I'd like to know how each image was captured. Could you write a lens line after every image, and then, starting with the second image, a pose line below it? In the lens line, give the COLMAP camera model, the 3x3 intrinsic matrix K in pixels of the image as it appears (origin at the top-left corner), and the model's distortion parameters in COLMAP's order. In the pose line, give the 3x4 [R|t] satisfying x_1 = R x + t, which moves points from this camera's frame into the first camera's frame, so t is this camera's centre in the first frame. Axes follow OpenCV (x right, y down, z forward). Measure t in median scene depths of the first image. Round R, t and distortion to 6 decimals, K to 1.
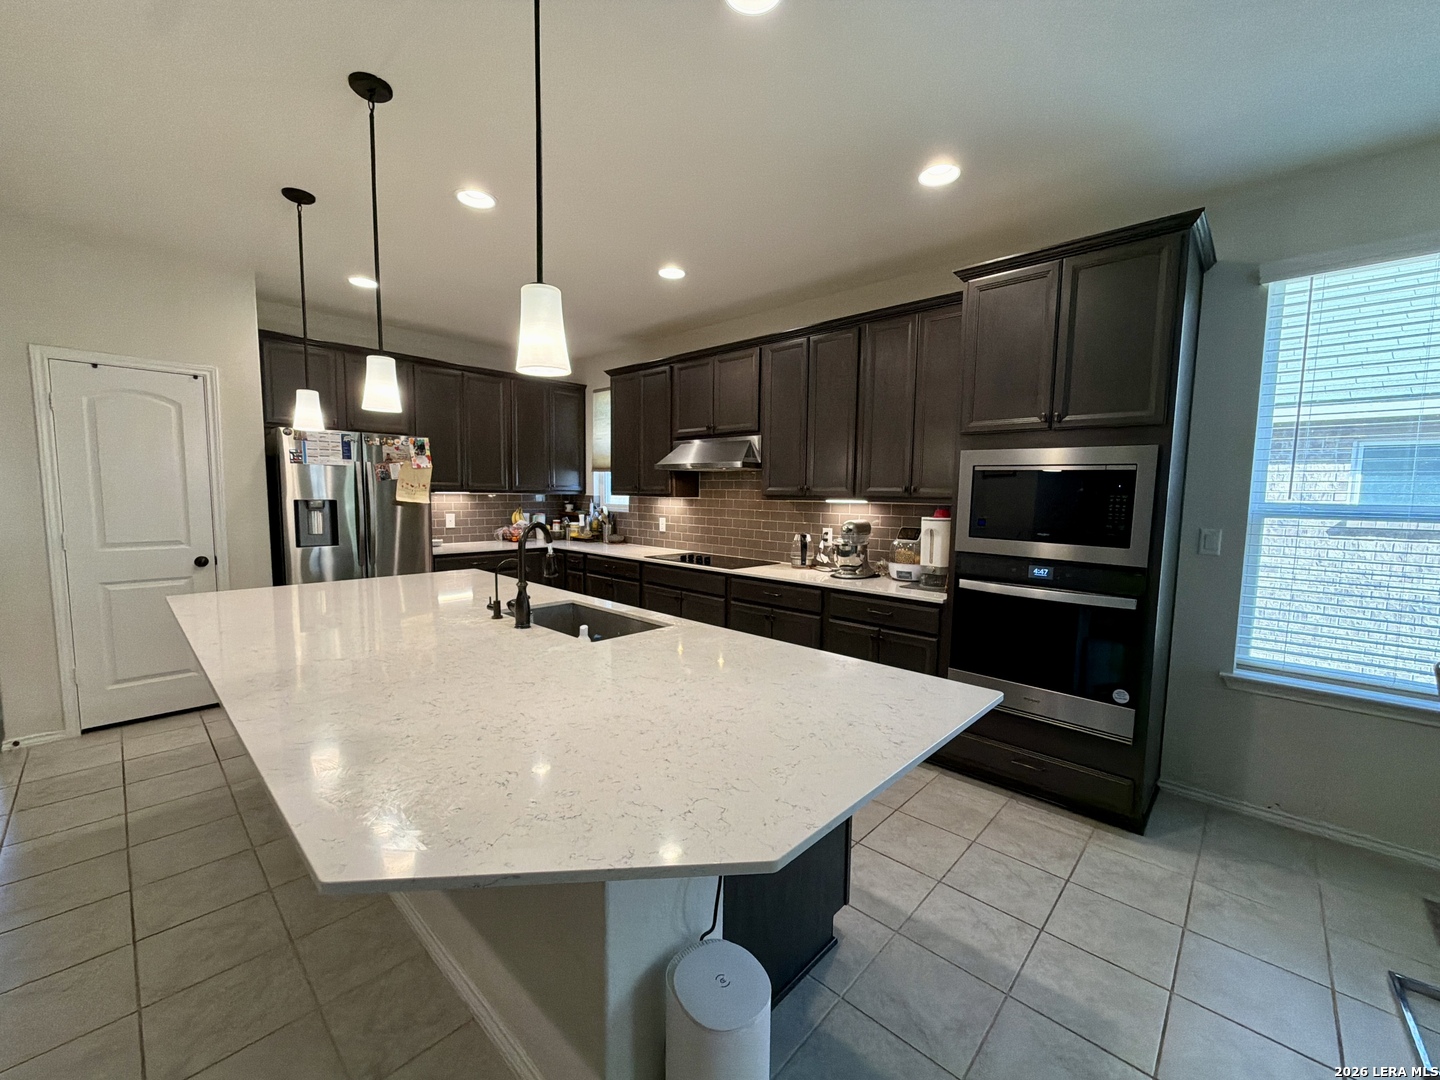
lens RADIAL K [[578.0, 0, 720.7], [0, 578.0, 544.2], [0, 0, 1]] dist [-0.002399, 0.000572]
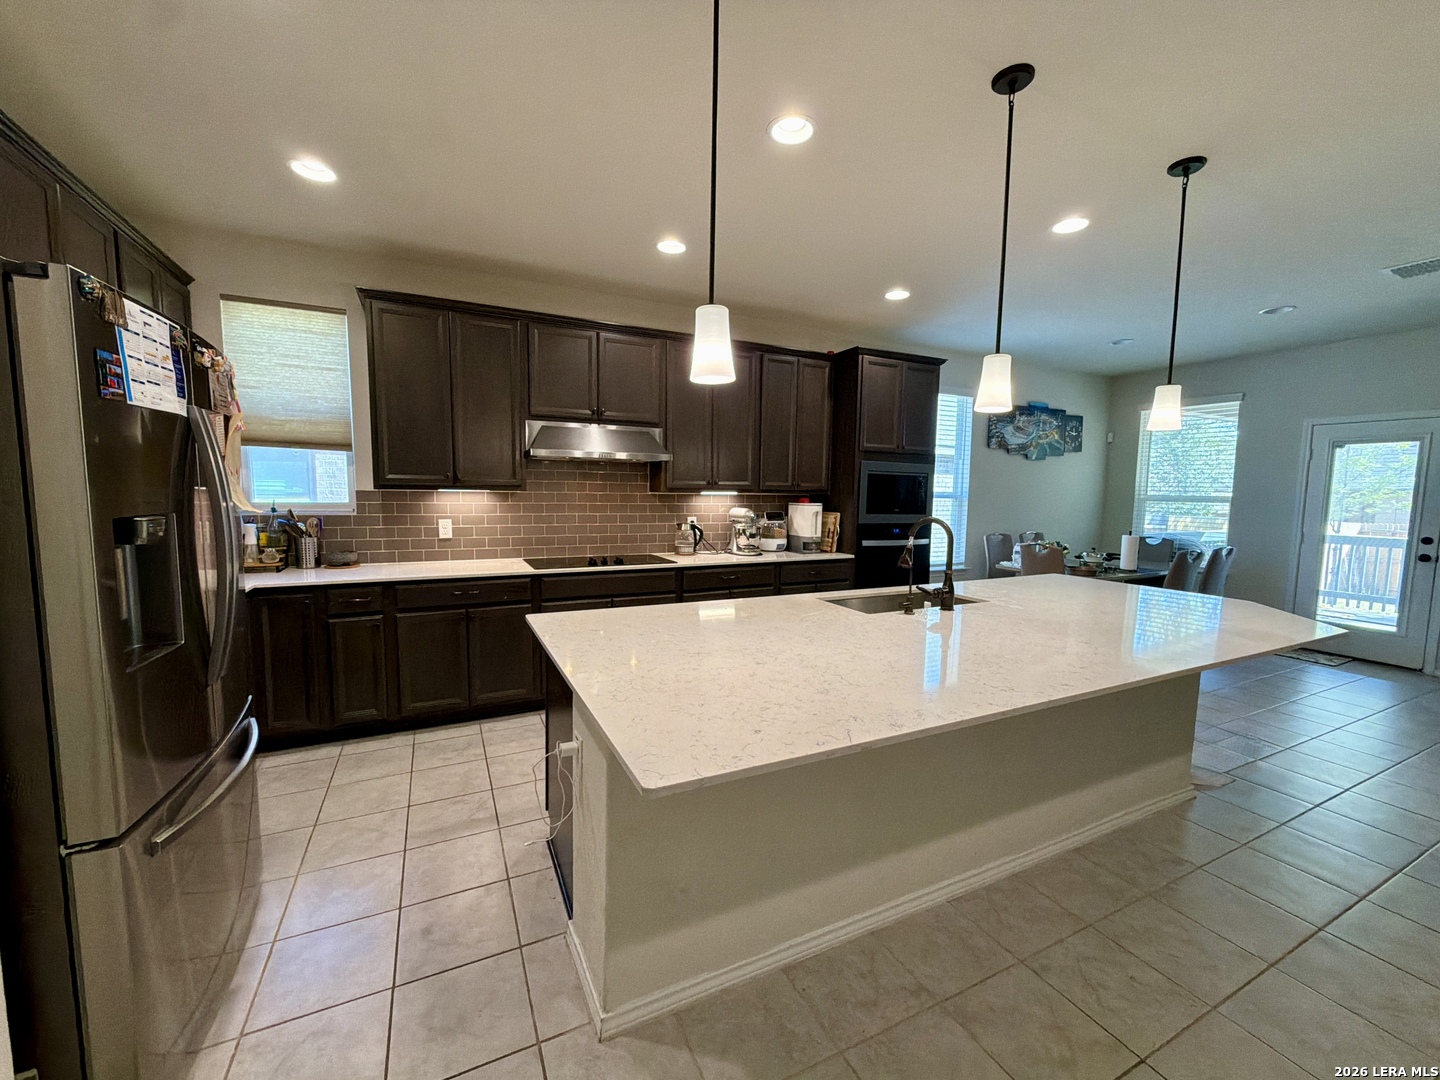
lens RADIAL K [[578.0, 0, 720.7], [0, 578.0, 544.2], [0, 0, 1]] dist [-0.002399, 0.000572]
pose [[0.355158, -0.094731, 0.929994, -0.815726], [0.076118, 0.994479, 0.072230, -0.050807], [-0.931702, 0.045136, 0.360408, 0.526495]]
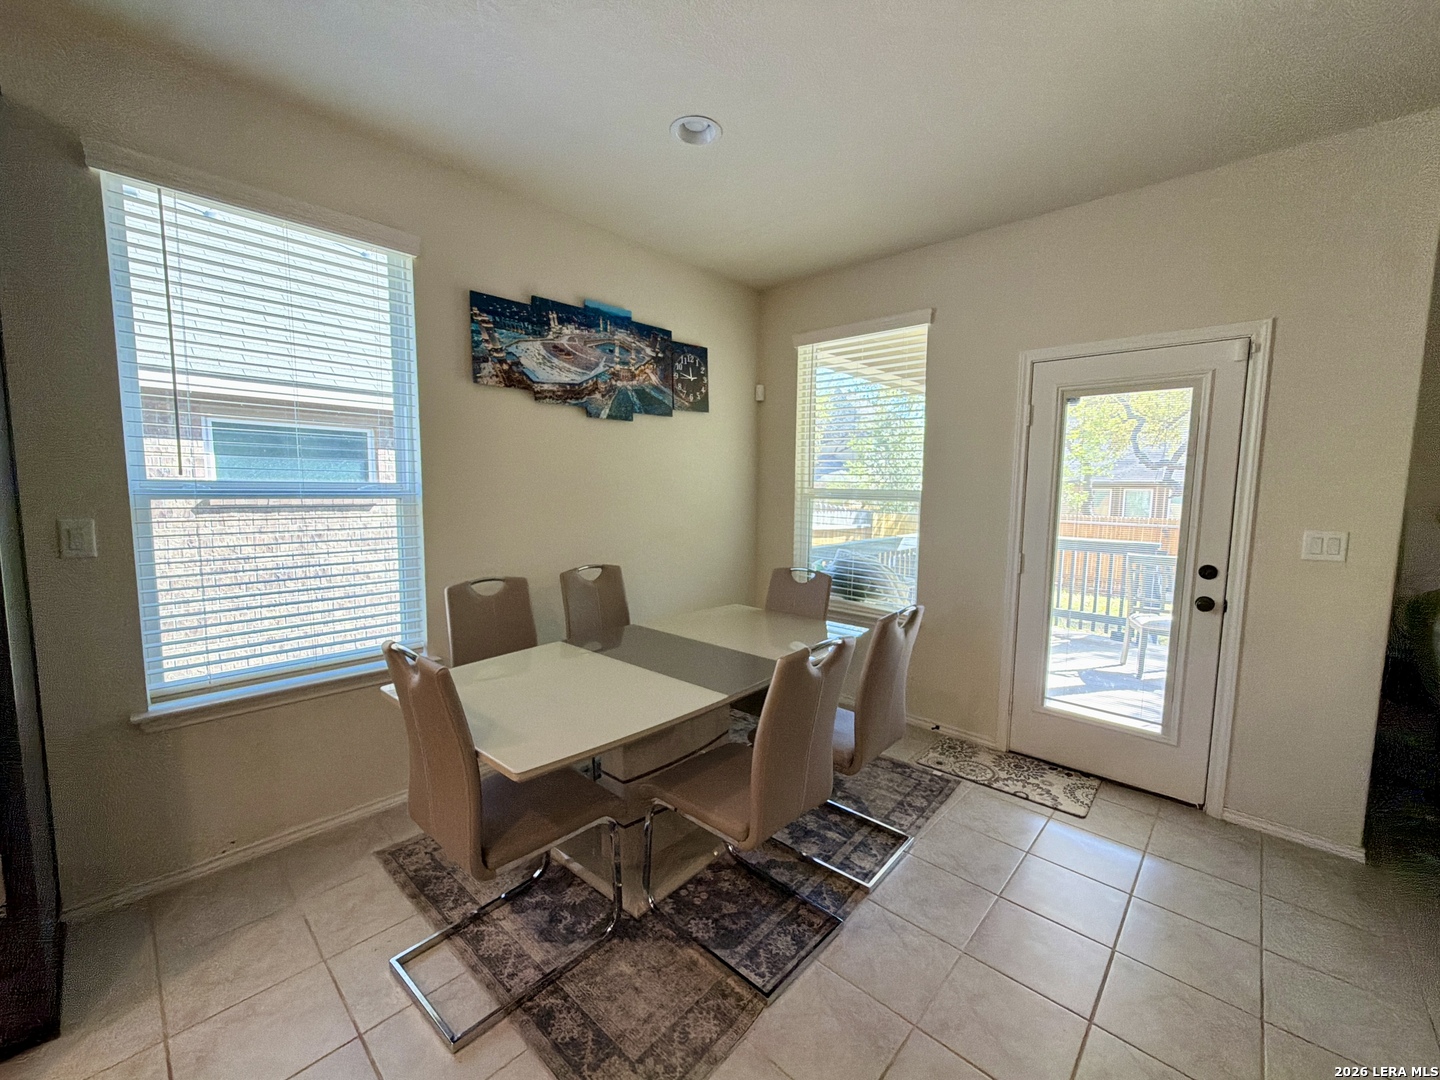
lens RADIAL K [[578.0, 0, 720.7], [0, 578.0, 544.2], [0, 0, 1]] dist [-0.002399, 0.000572]
pose [[-0.004888, -0.112423, 0.993648, 0.111405], [0.078059, 0.990585, 0.112460, -0.009460], [-0.996937, 0.078113, 0.003934, 0.159315]]
